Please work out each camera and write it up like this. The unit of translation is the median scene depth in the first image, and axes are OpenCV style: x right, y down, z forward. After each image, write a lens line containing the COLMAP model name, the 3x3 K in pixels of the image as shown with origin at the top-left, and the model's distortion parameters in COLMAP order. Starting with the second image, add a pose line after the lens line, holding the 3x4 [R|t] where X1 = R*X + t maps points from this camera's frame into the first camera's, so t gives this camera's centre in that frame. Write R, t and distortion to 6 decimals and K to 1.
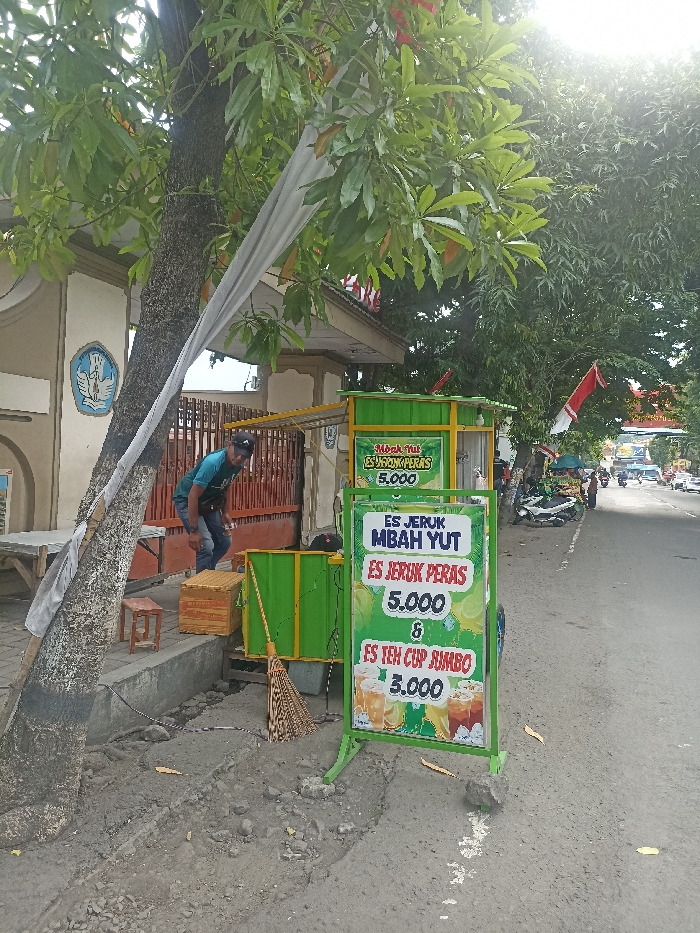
lens RADIAL K [[700.7, 0, 348.8], [0, 700.7, 462.5], [0, 0, 1]] dist [0.039991, -0.008538]
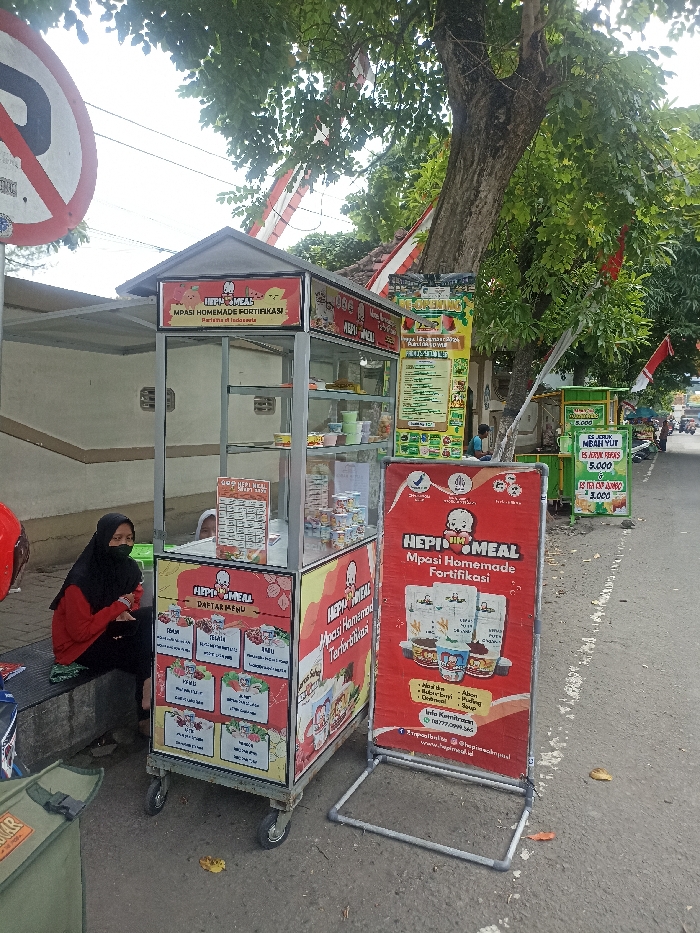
lens RADIAL K [[700.7, 0, 351.0], [0, 700.7, 471.2], [0, 0, 1]] dist [0.039991, -0.008538]
pose [[0.996393, -0.018260, -0.082866, -0.650873], [0.024330, 0.997047, 0.072843, -0.008305], [0.081291, -0.074596, 0.993895, -1.838544]]
